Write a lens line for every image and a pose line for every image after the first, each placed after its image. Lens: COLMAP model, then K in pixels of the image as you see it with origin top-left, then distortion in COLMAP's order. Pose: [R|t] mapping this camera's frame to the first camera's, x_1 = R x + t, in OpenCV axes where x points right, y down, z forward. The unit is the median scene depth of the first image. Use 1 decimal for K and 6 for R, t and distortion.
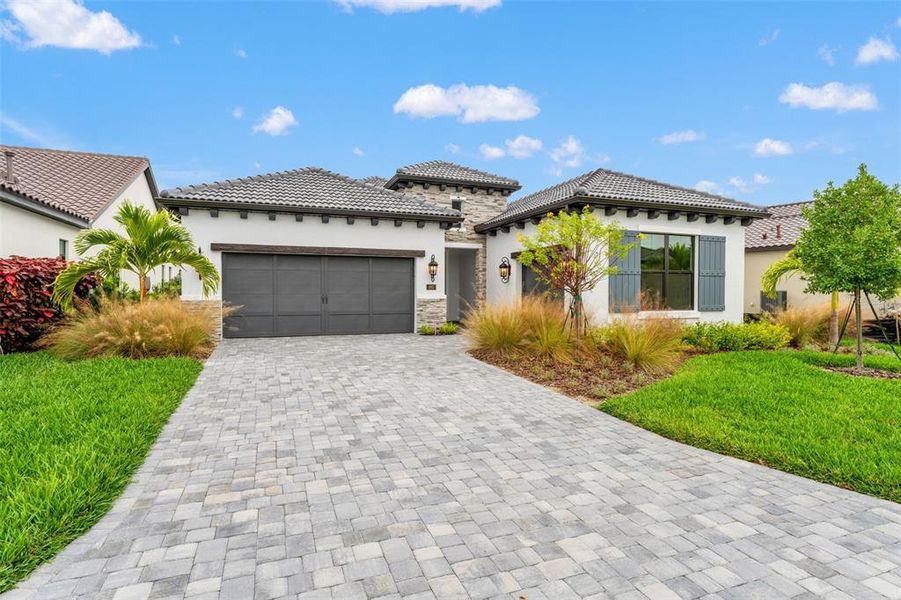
lens RADIAL K [[454.9, 0, 450.5], [0, 454.9, 304.8], [0, 0, 1]] dist [-0.000501, 0.000013]
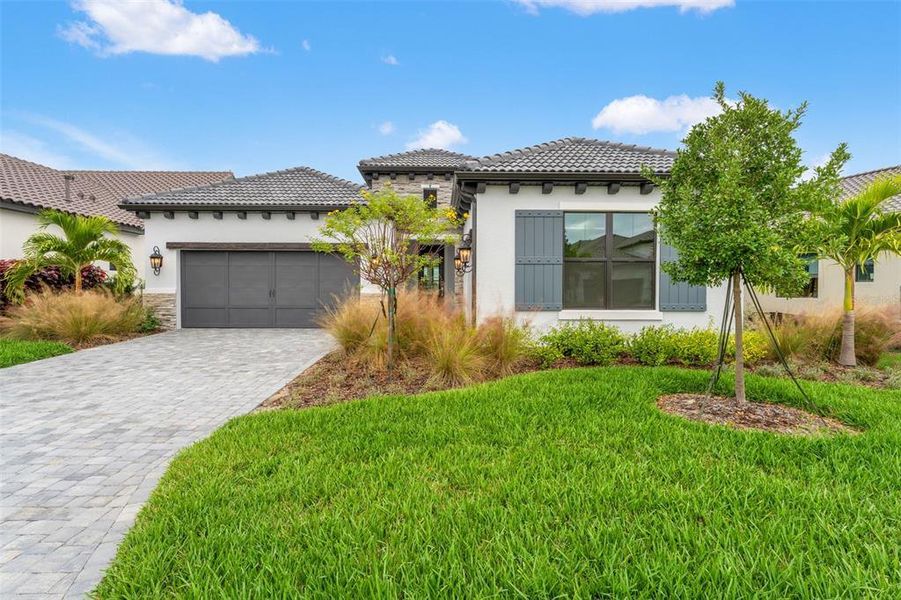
lens RADIAL K [[455.8, 0, 445.0], [0, 455.8, 298.0], [0, 0, 1]] dist [-0.001118, -0.000010]
pose [[0.940065, 0.009134, -0.340873, 0.465695], [-0.011809, 0.999914, -0.005773, 0.000303], [0.340791, 0.009453, 0.940092, 0.166458]]
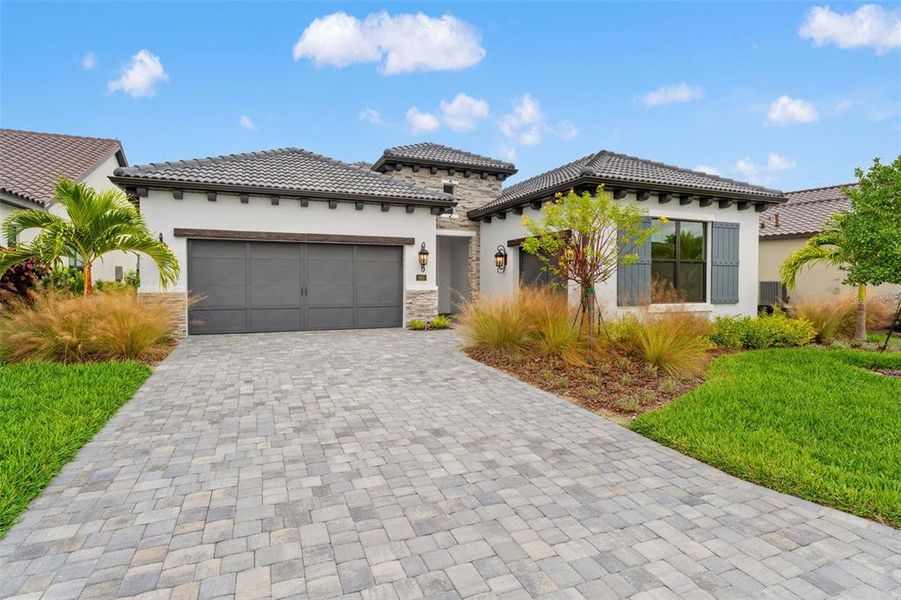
lens RADIAL K [[449.7, 0, 449.5], [0, 449.7, 293.7], [0, 0, 1]] dist [-0.000330, -0.000210]
pose [[0.999733, -0.000534, 0.023116, -0.007513], [0.000587, 0.999997, -0.002296, -0.004810], [-0.023115, 0.002309, 0.999730, 0.099934]]
